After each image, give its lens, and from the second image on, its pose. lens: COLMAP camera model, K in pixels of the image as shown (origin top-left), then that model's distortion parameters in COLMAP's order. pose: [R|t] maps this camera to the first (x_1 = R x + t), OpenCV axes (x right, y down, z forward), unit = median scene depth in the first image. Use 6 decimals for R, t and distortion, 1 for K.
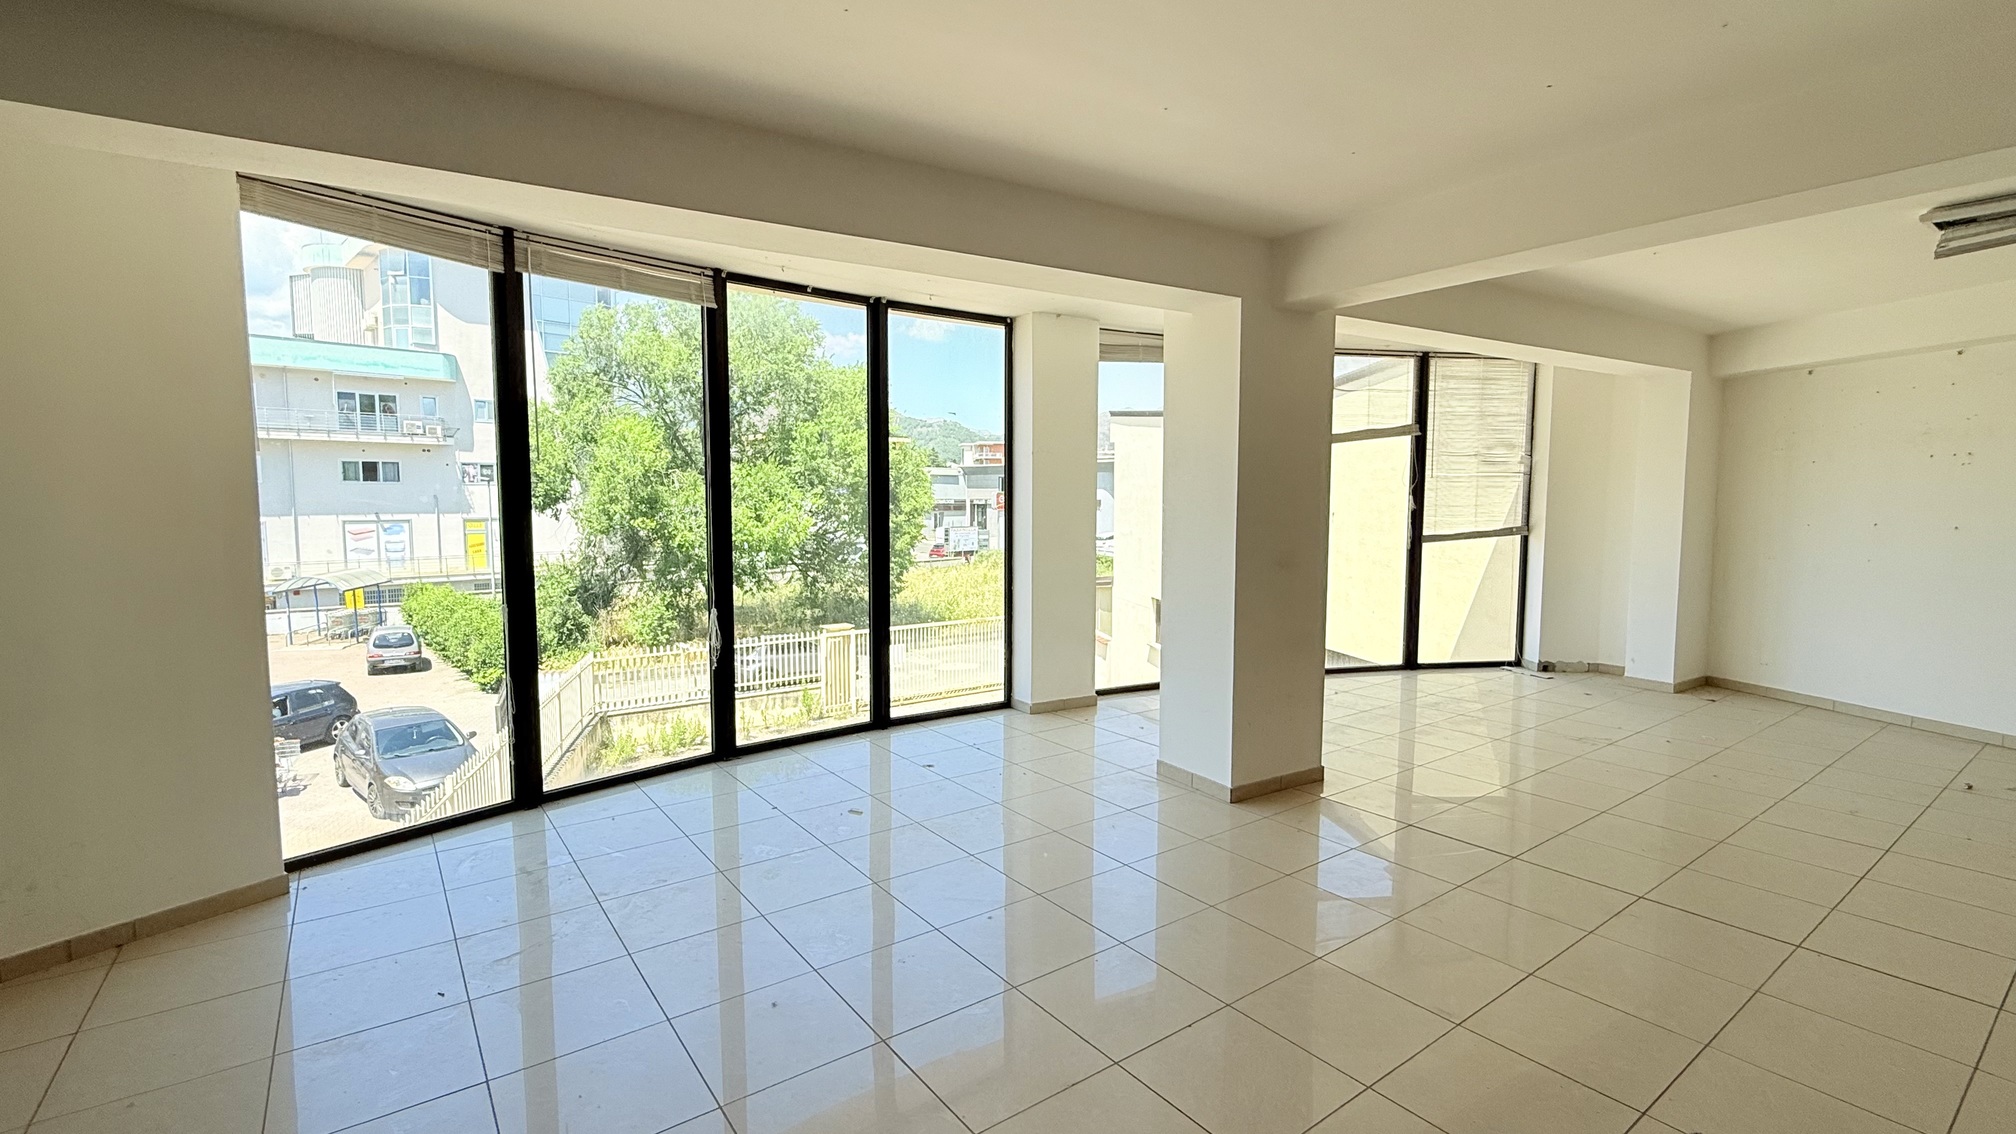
lens RADIAL K [[888.5, 0, 1009.8], [0, 888.5, 569.6], [0, 0, 1]] dist [0.001646, -0.000086]
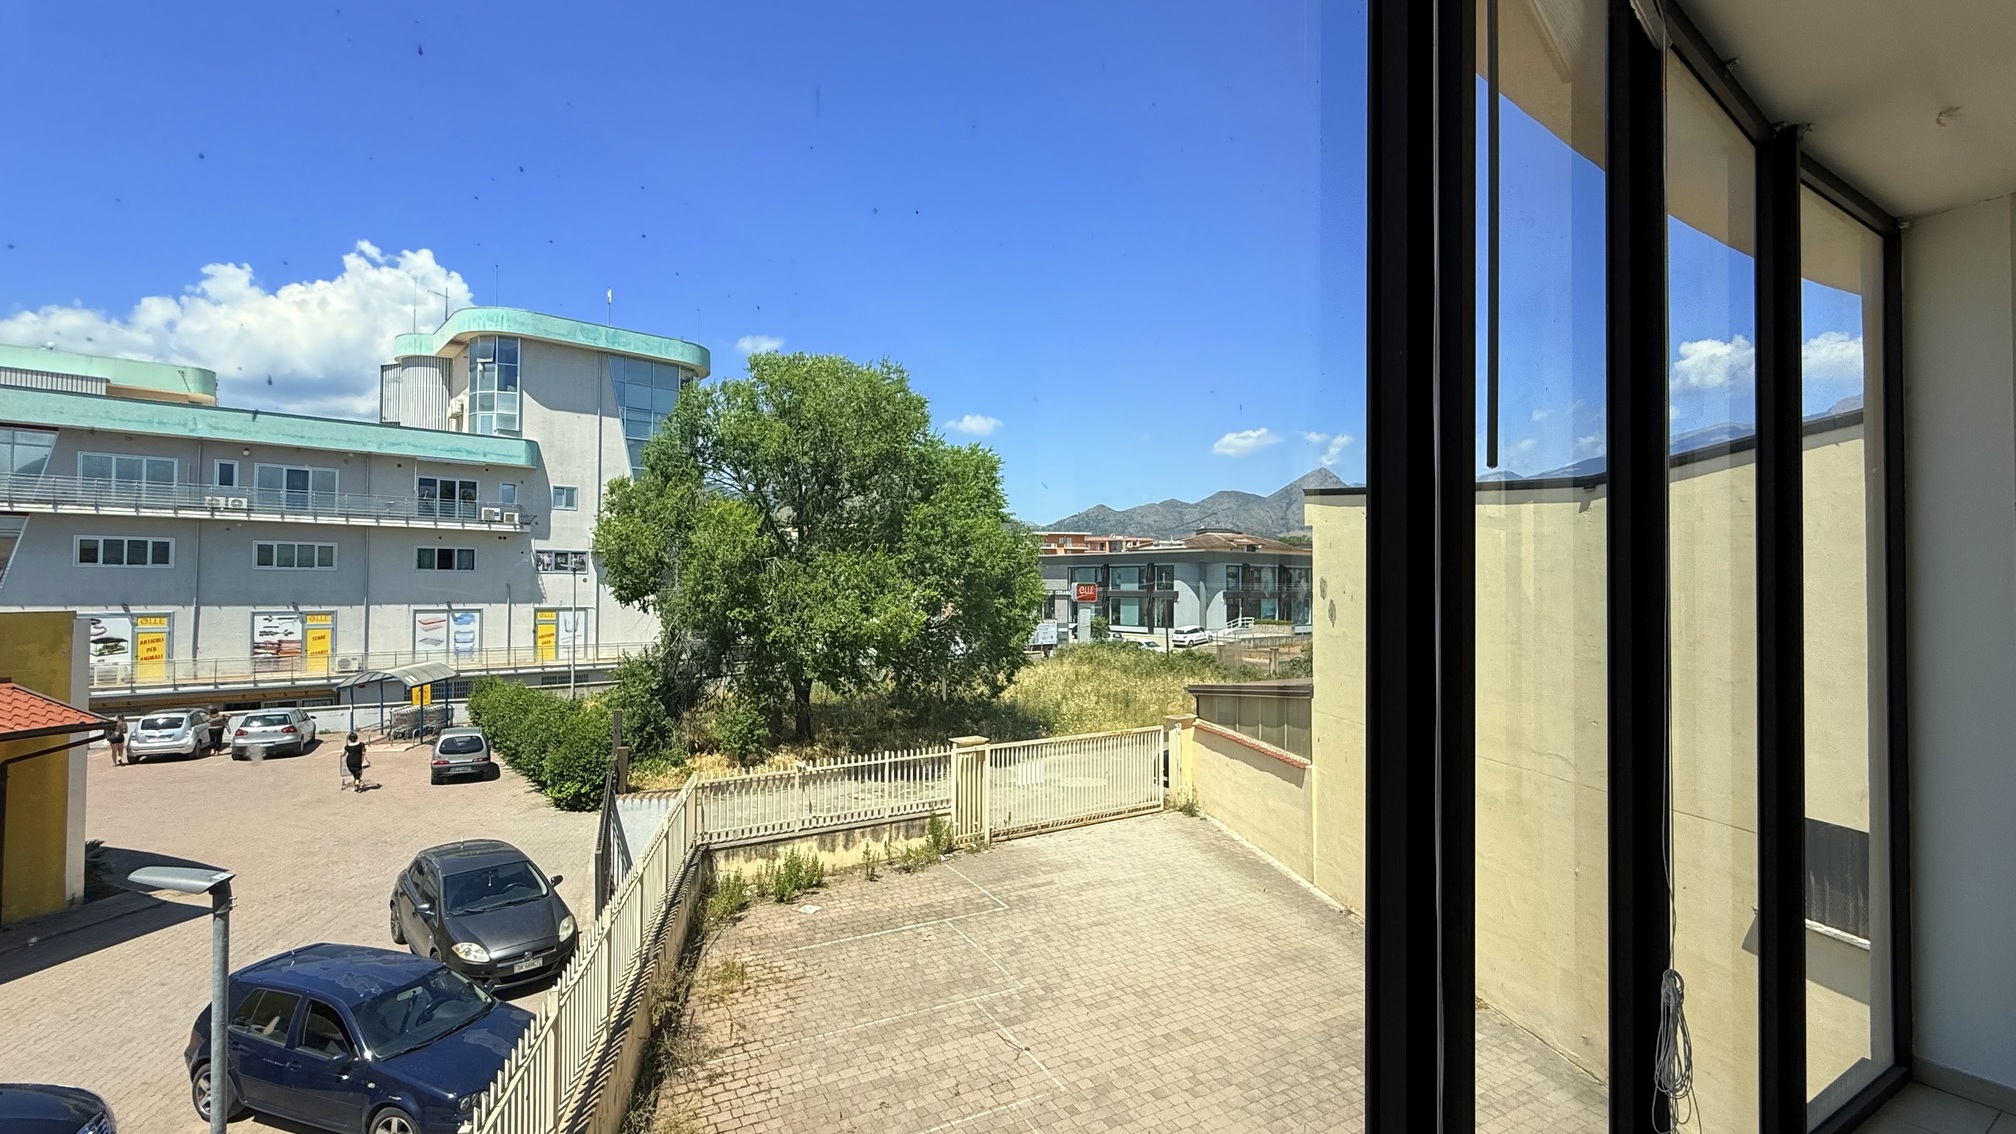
lens RADIAL K [[888.5, 0, 1004.7], [0, 888.5, 569.2], [0, 0, 1]] dist [0.001646, -0.000086]
pose [[0.998559, 0.003340, -0.053553, -0.083490], [-0.008806, 0.994727, -0.102176, -0.008689], [0.052929, 0.102501, 0.993324, 0.101276]]
